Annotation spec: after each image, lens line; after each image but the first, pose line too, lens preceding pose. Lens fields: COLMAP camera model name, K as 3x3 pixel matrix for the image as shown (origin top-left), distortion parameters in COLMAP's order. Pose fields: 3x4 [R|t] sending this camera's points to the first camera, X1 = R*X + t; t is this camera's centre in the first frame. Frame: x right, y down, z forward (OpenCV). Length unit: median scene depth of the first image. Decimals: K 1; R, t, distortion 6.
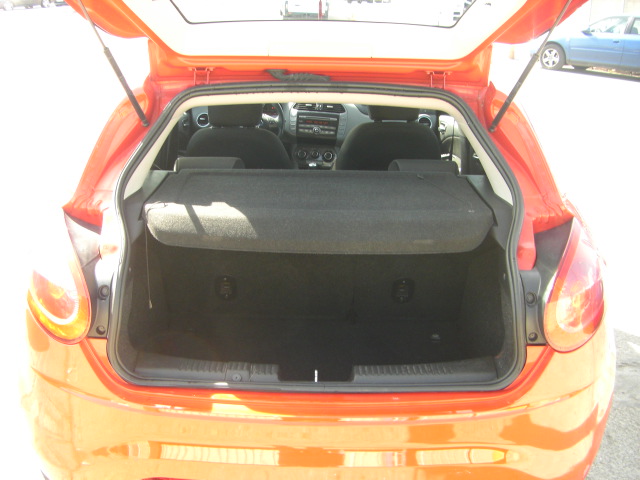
lens RADIAL K [[732.2, 0, 318.2], [0, 732.2, 241.9], [0, 0, 1]] dist [-0.150321, 0.000000]
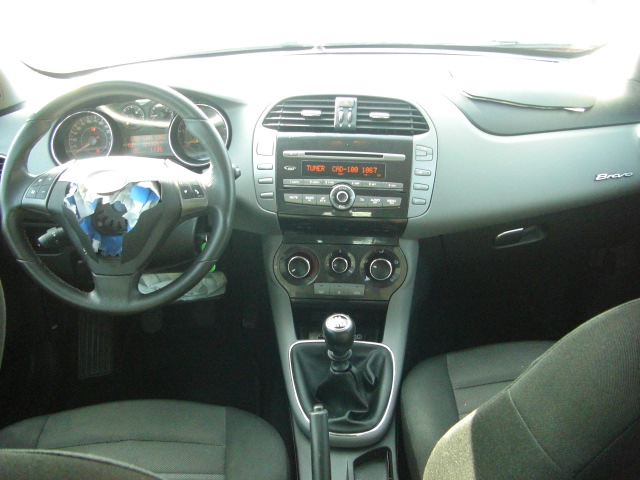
lens RADIAL K [[732.2, 0, 318.4], [0, 732.2, 241.1], [0, 0, 1]] dist [-0.150321, 0.000000]
pose [[0.998435, -0.055554, 0.006483, -0.015329], [0.054912, 0.995659, 0.075146, -0.157403], [-0.010629, -0.074672, 0.997152, 0.686141]]
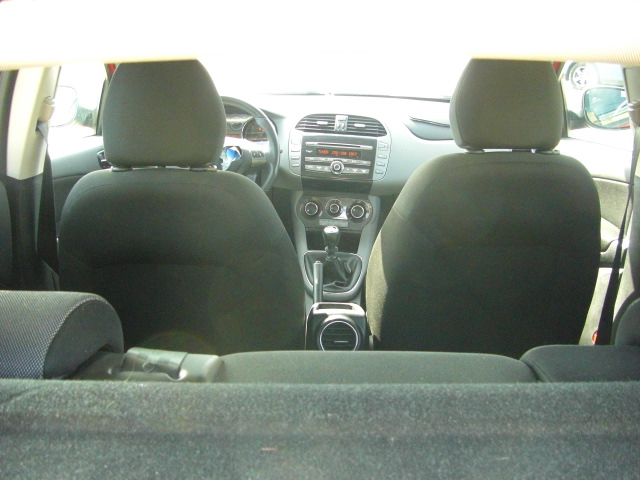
lens RADIAL K [[732.2, 0, 321.5], [0, 732.2, 239.4], [0, 0, 1]] dist [-0.150321, 0.000000]
pose [[0.999962, -0.008483, -0.001997, -0.013543], [0.008394, 0.999124, -0.041006, -0.073432], [0.002344, 0.040987, 0.999157, 0.434014]]
